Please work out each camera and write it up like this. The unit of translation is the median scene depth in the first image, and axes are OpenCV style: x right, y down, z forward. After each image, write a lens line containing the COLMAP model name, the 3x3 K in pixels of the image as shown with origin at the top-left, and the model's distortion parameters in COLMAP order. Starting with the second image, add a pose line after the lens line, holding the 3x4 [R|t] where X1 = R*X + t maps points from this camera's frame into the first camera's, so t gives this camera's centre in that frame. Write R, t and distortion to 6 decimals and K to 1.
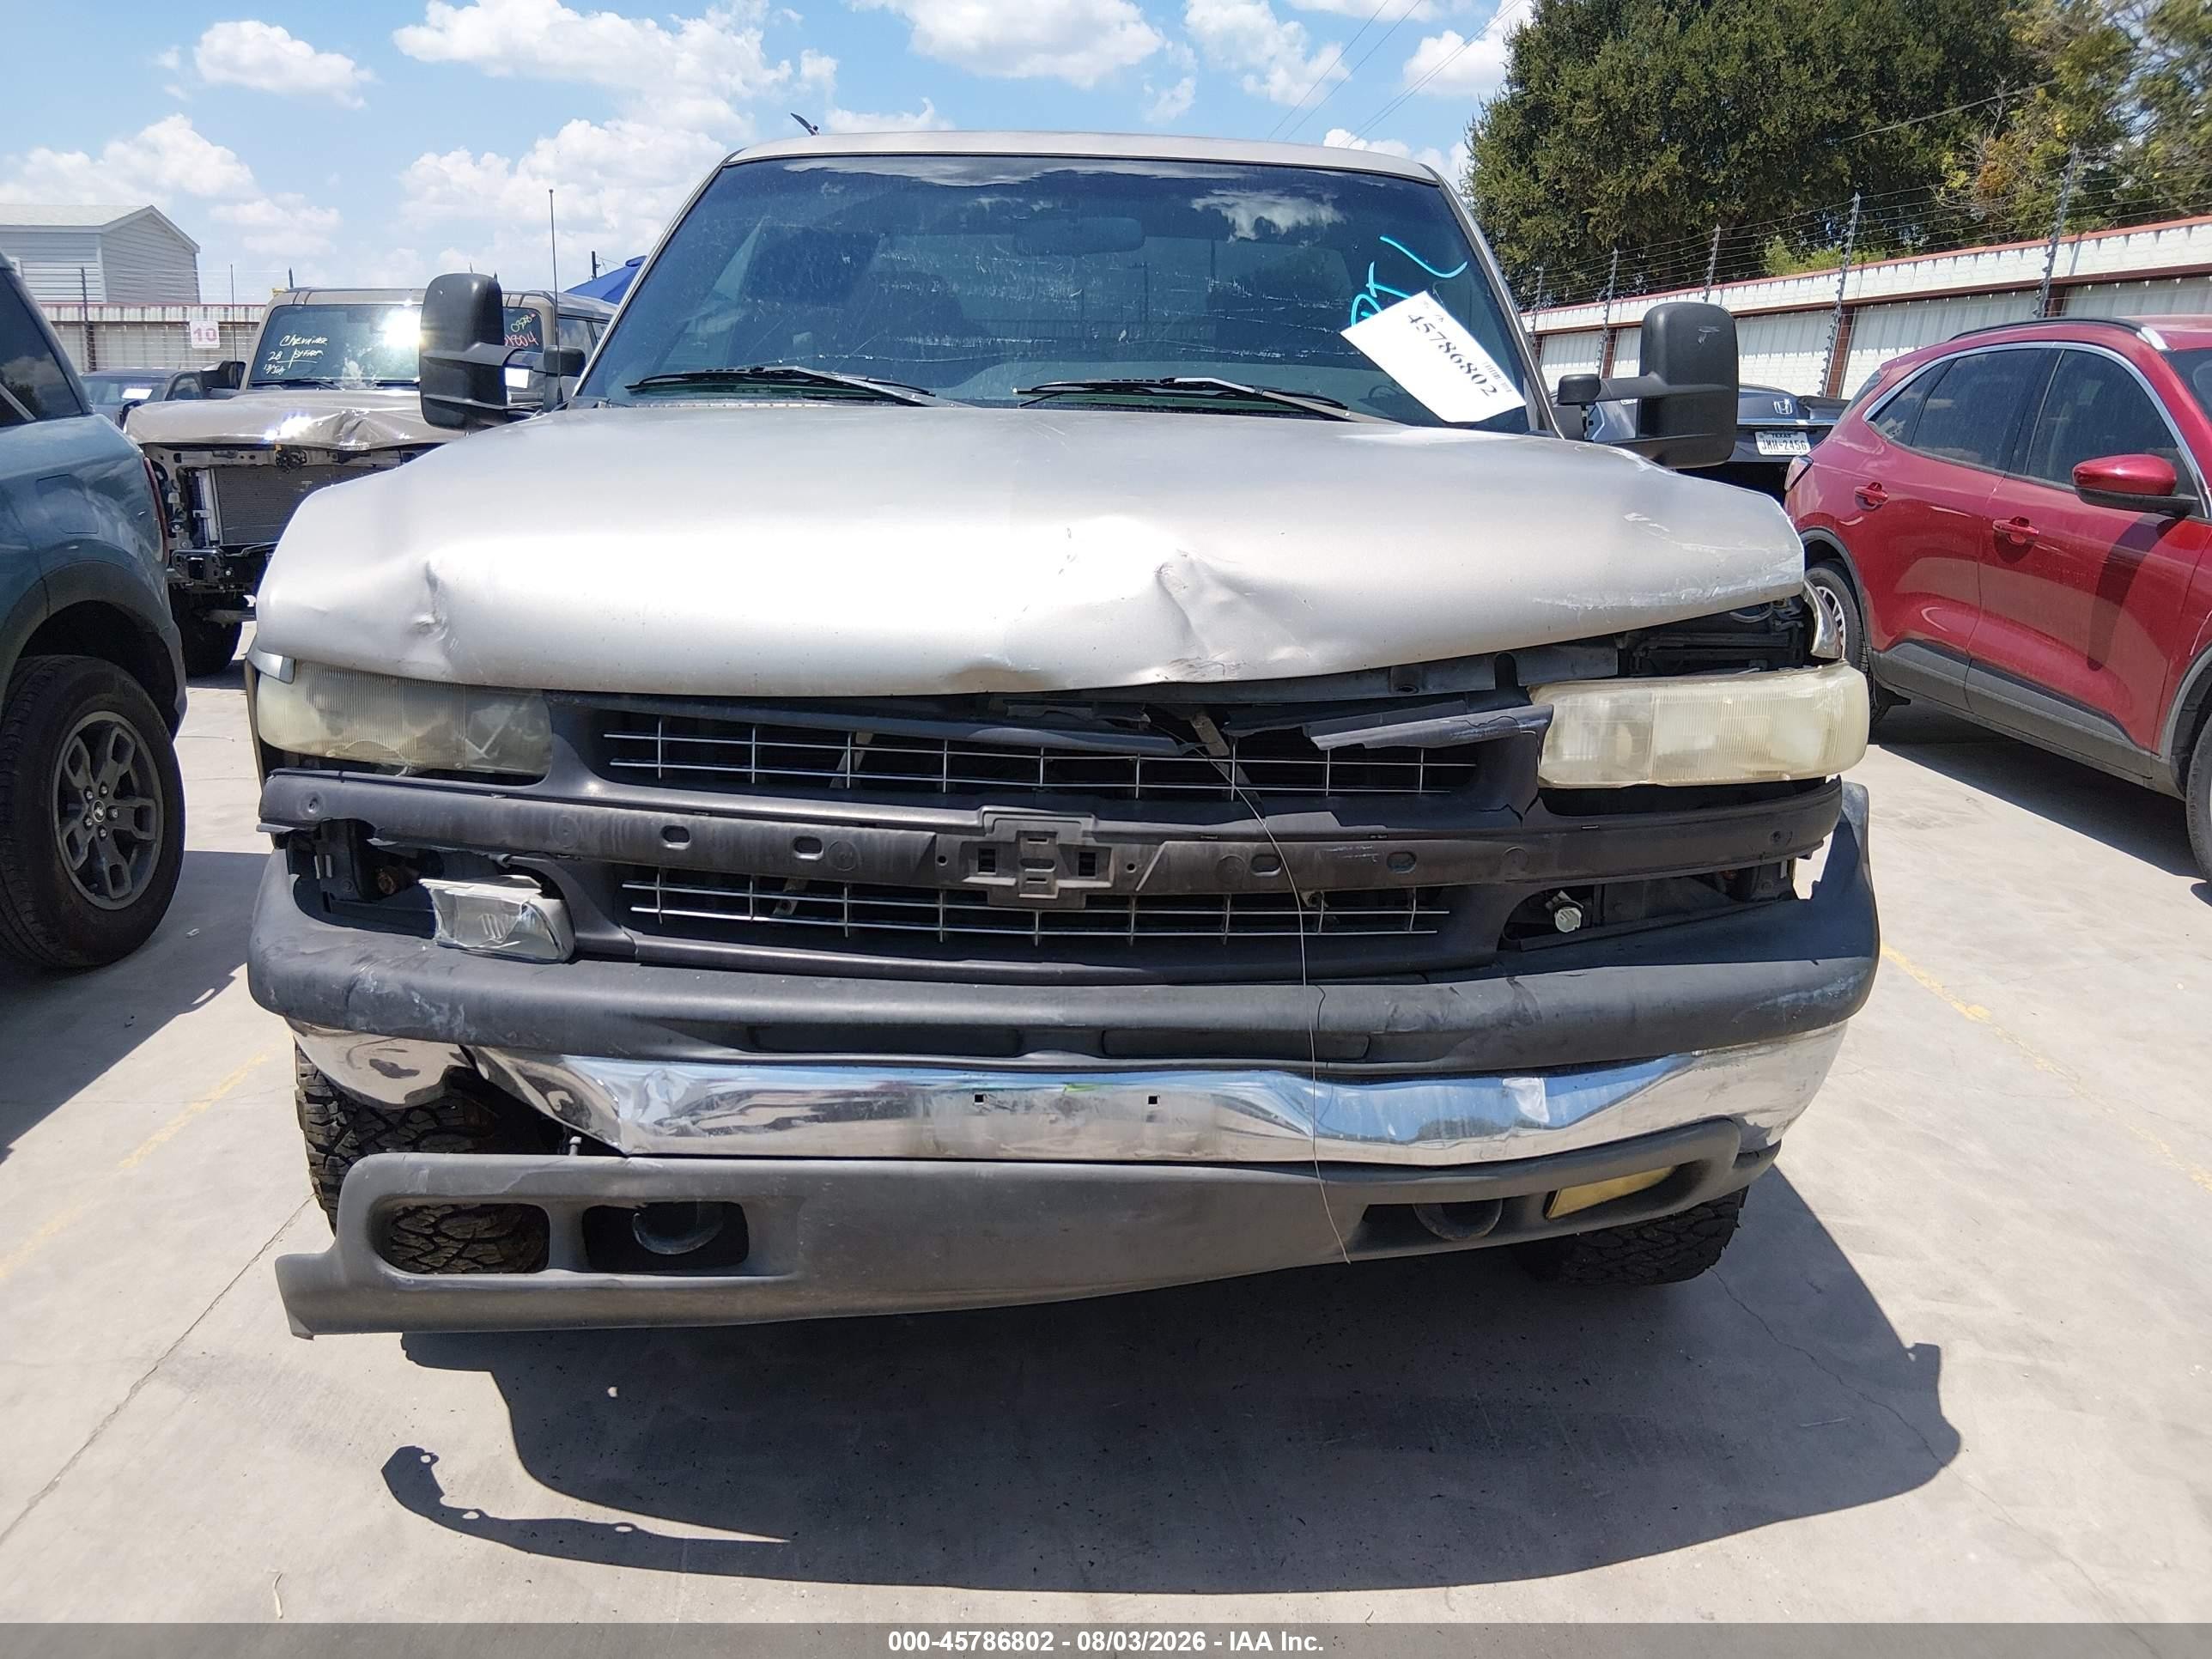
lens RADIAL K [[1730.9, 0, 1121.7], [0, 1730.9, 828.5], [0, 0, 1]] dist [0.046468, -0.098019]
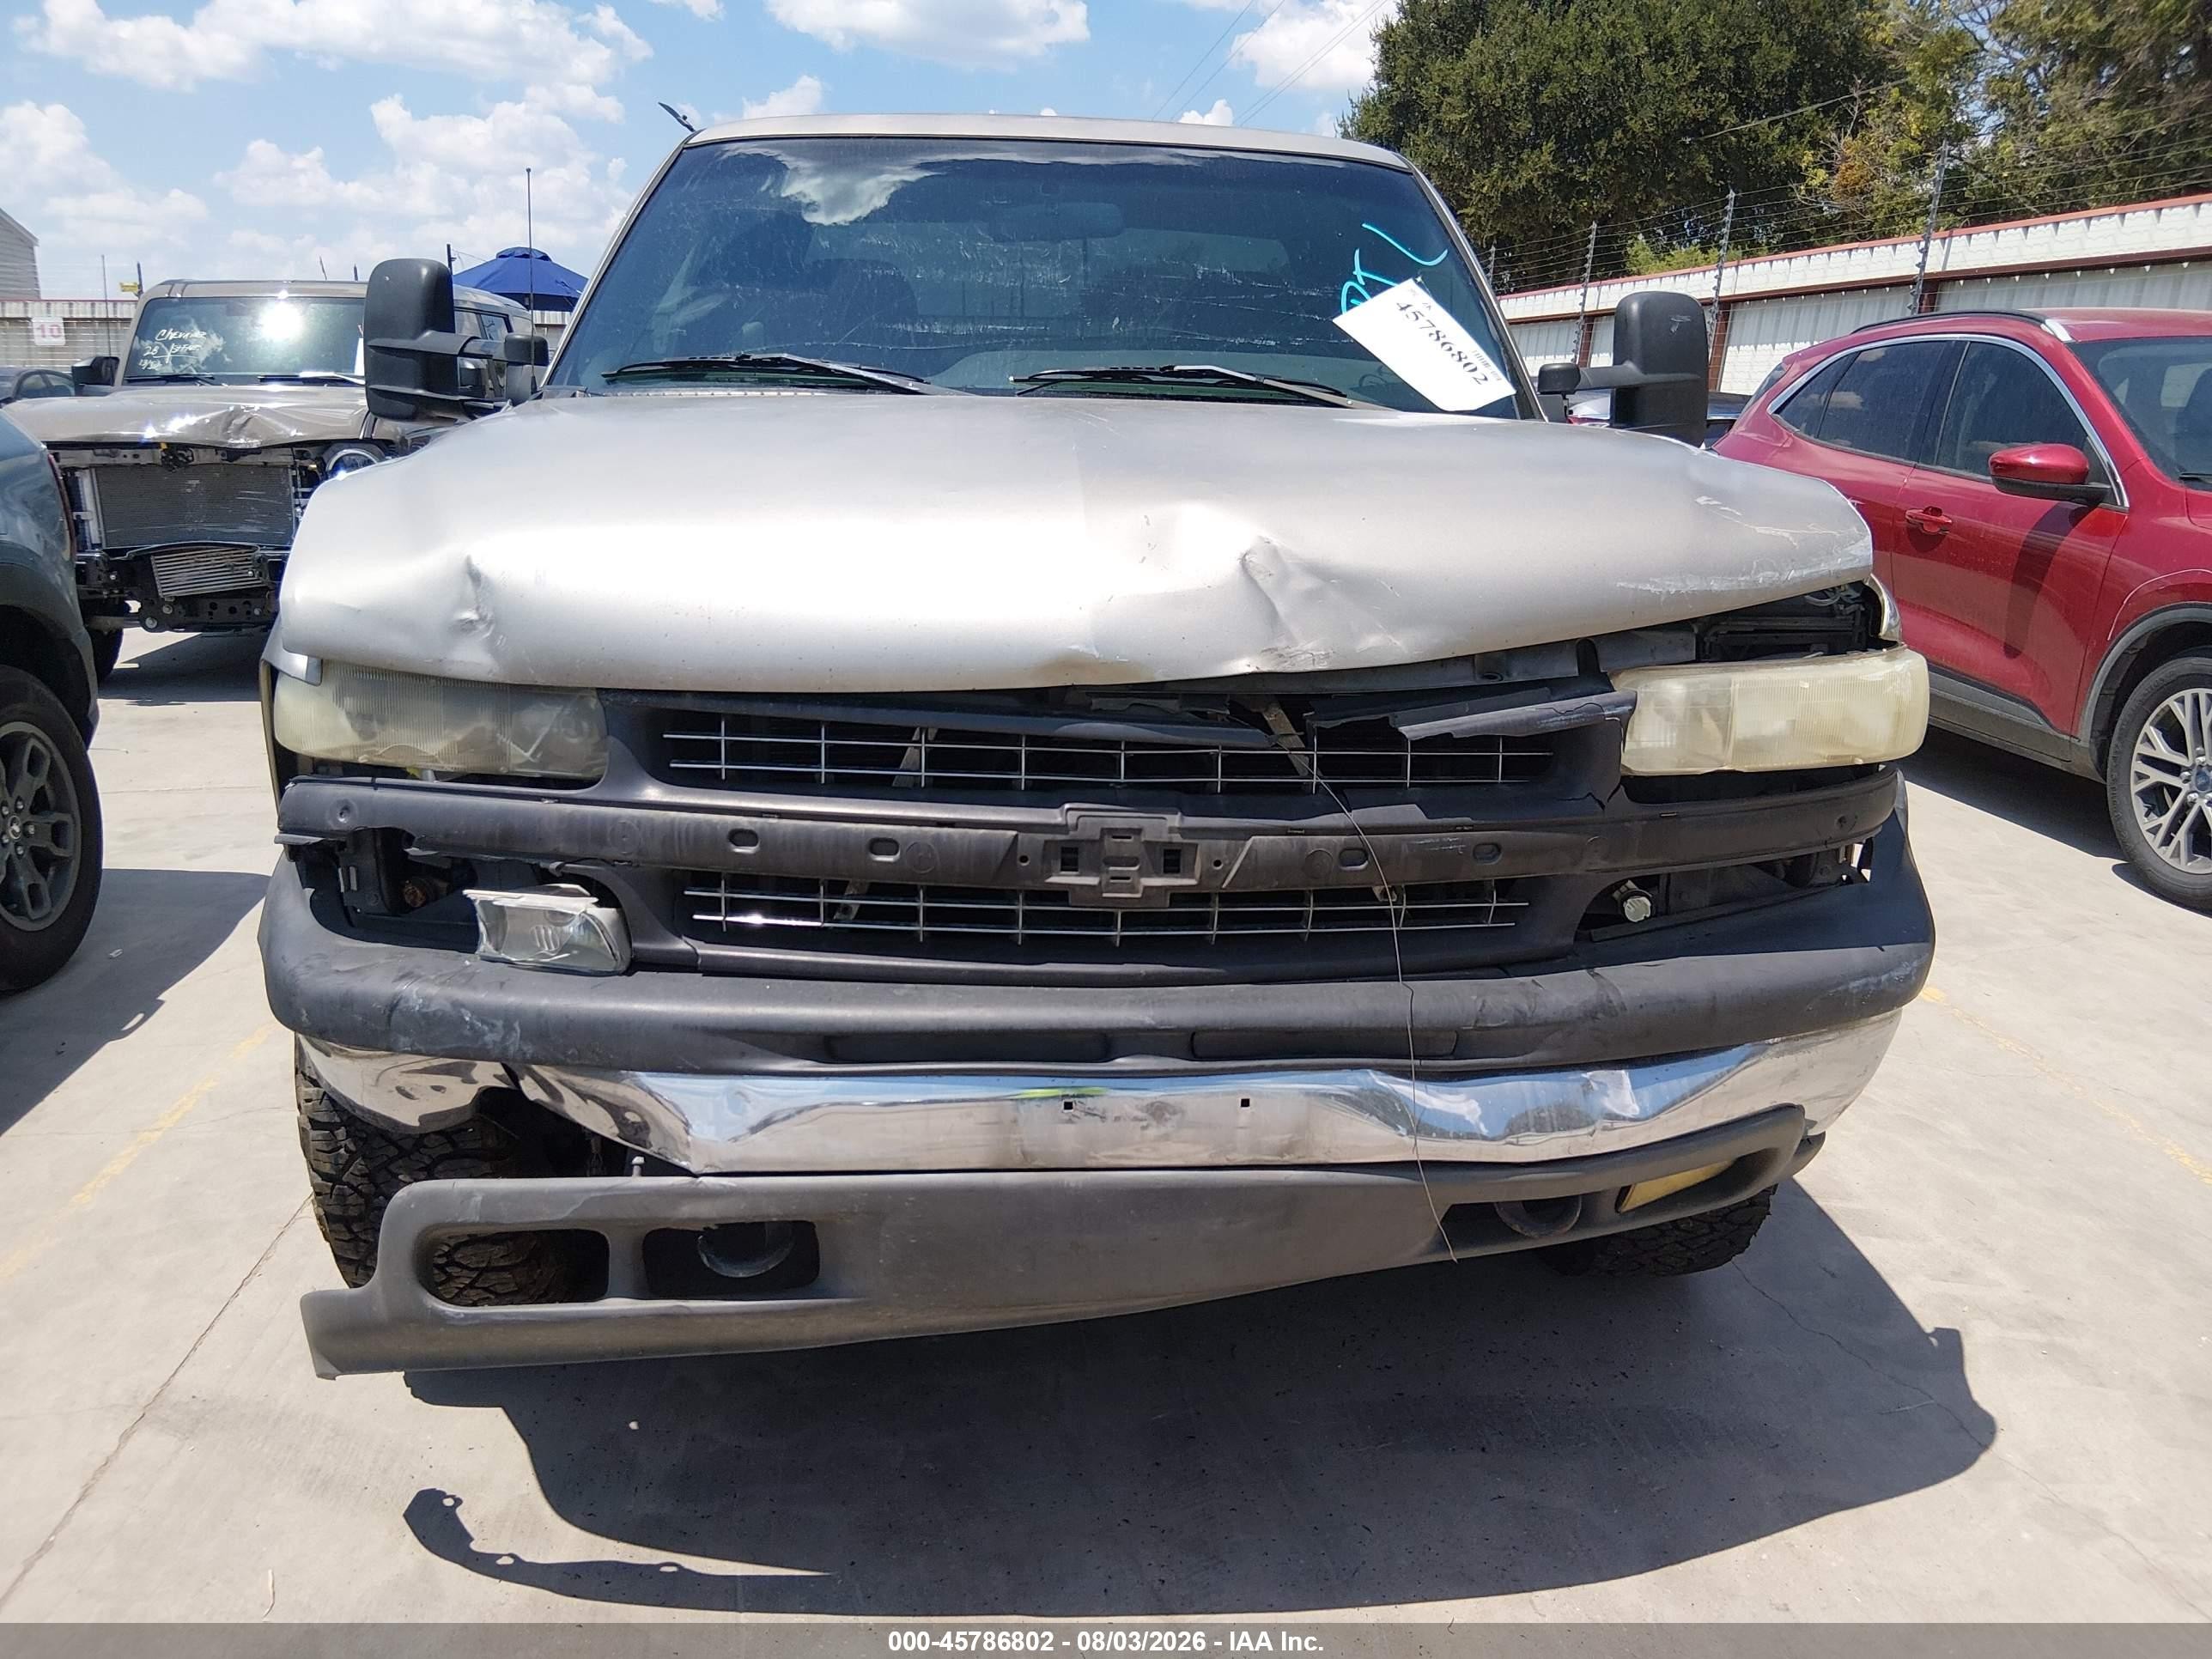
lens RADIAL K [[1744.8, 0, 1106.0], [0, 1744.8, 829.5], [0, 0, 1]] dist [0.043573, -0.088057]
pose [[0.998027, -0.017158, 0.060394, -0.093958], [0.017147, 0.999853, 0.000712, 0.001172], [-0.060397, 0.000325, 0.998174, 0.021621]]
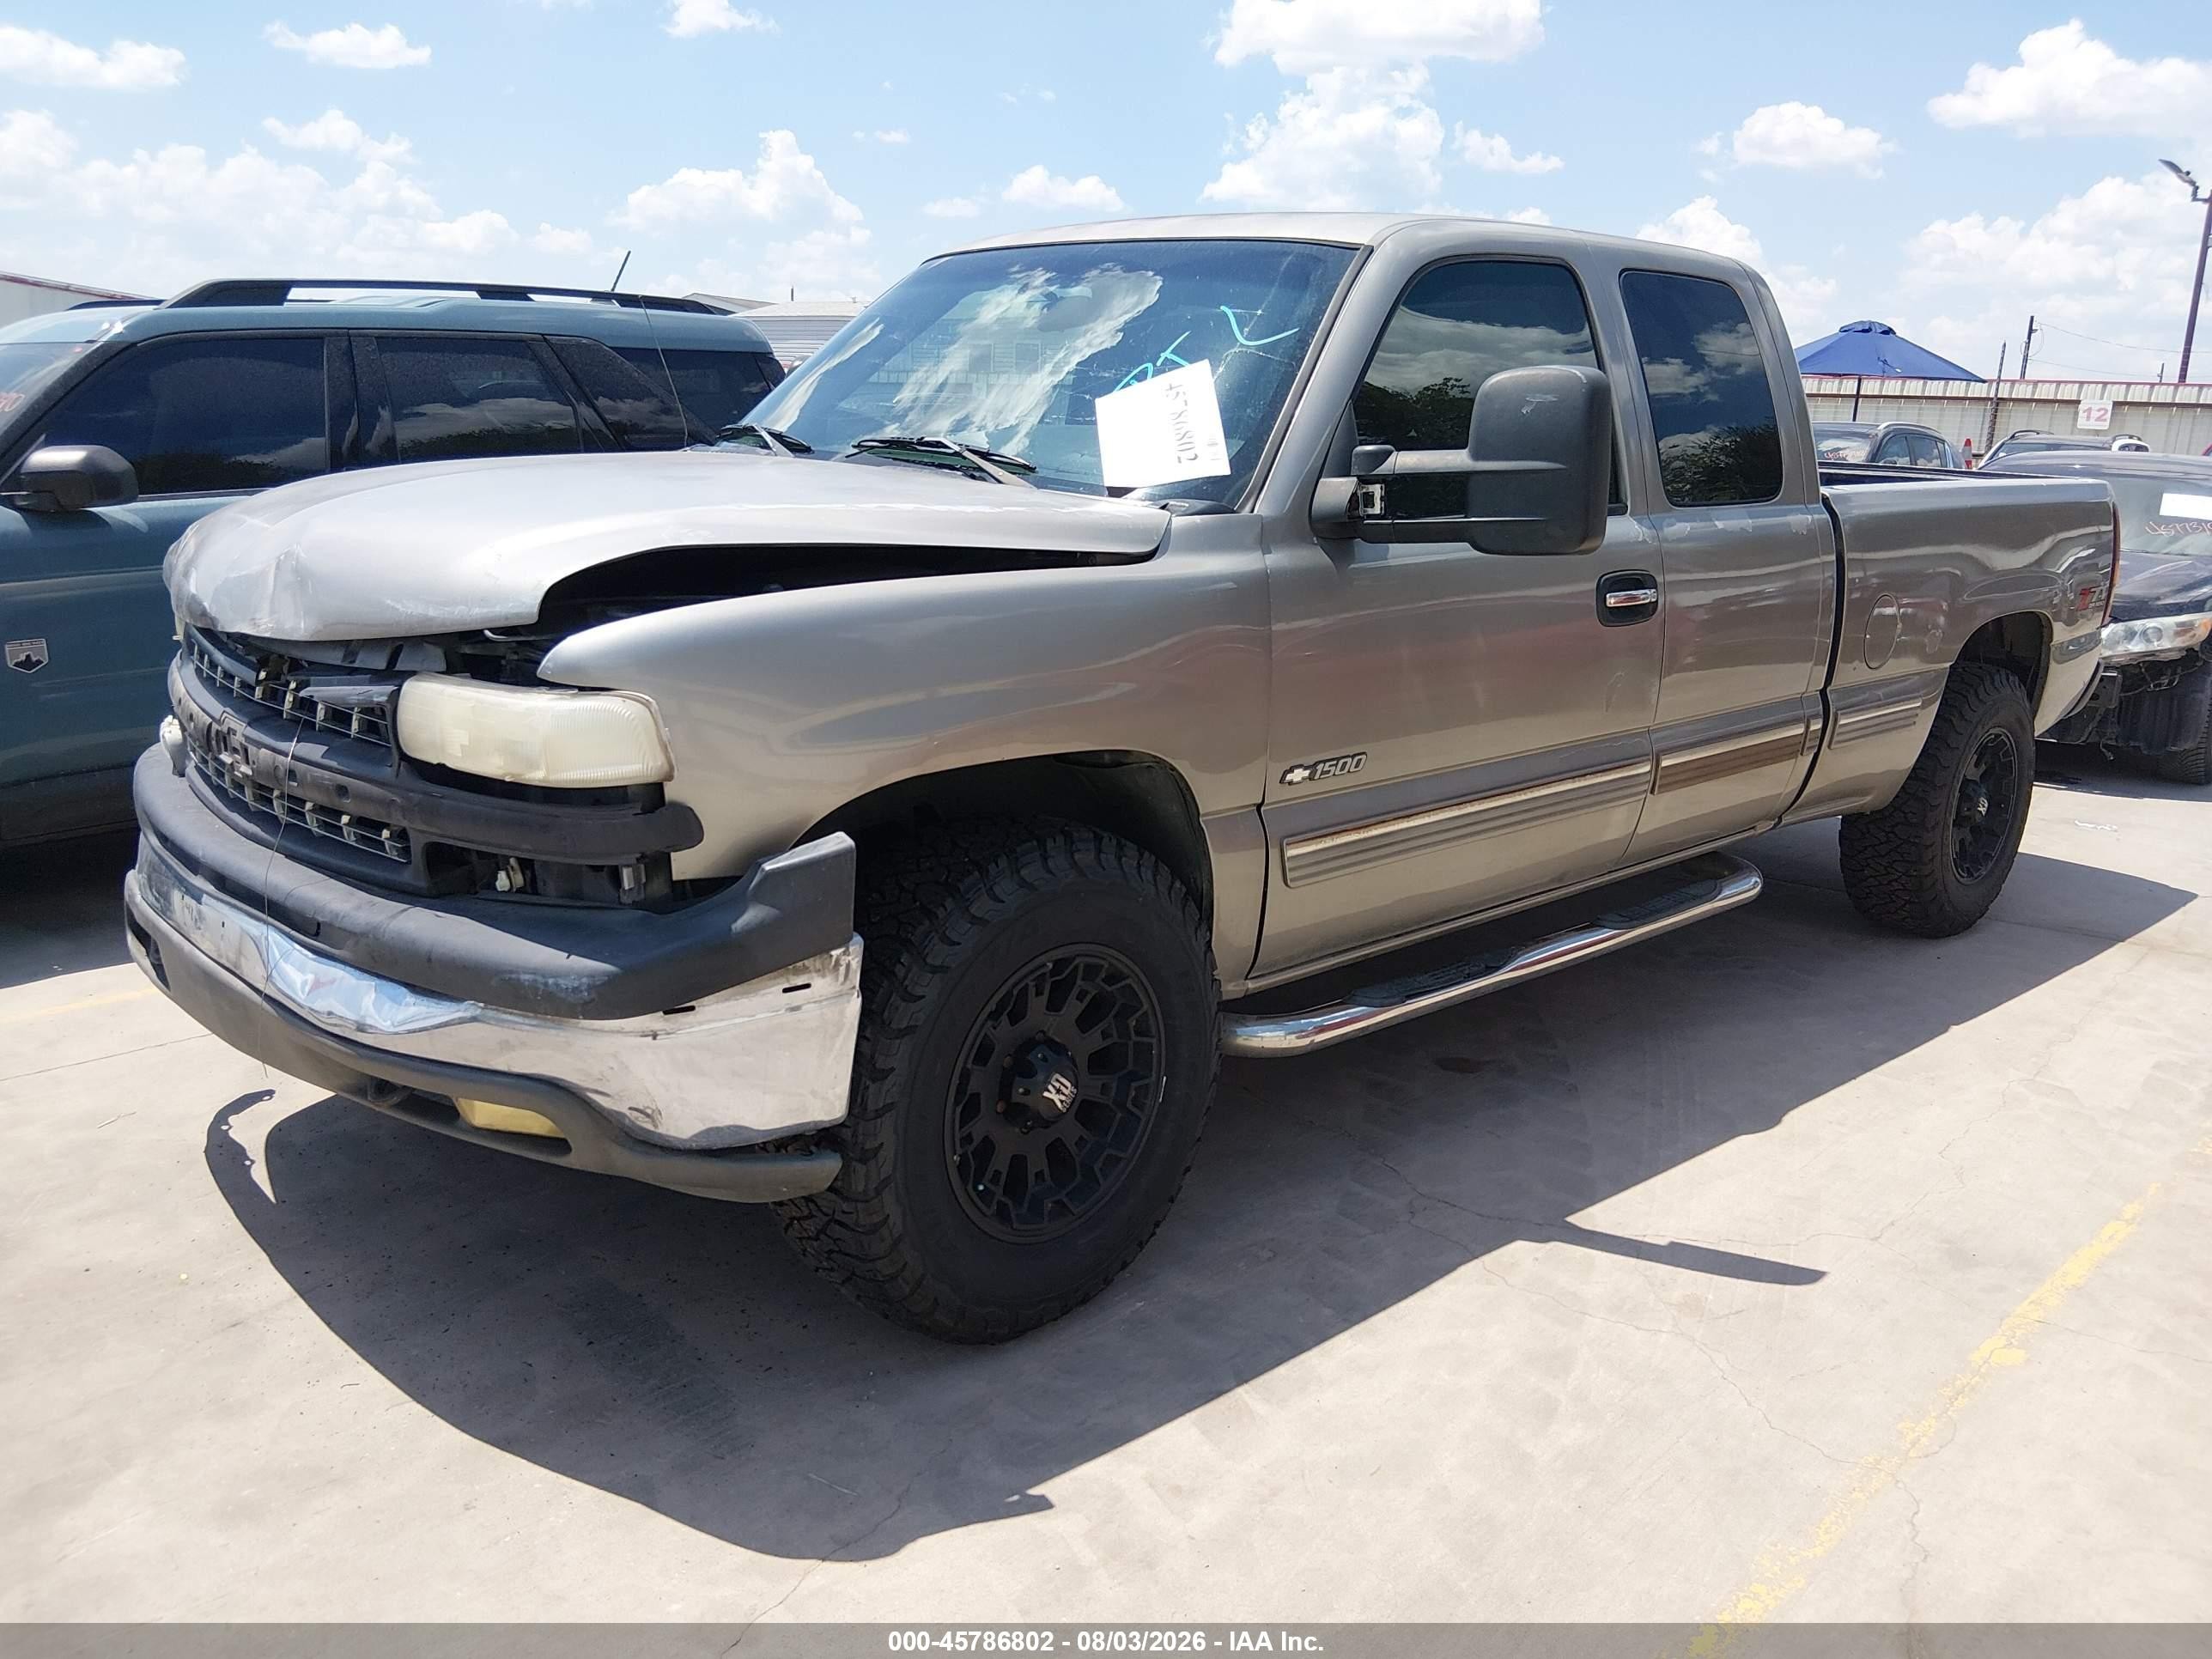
lens RADIAL K [[1748.3, 0, 1151.8], [0, 1748.3, 817.4], [0, 0, 1]] dist [0.102267, -0.196251]
pose [[0.693638, 0.173321, -0.699161, 1.280256], [-0.205343, 0.977924, 0.038705, -0.117347], [0.690435, 0.116721, 0.713916, 0.393104]]
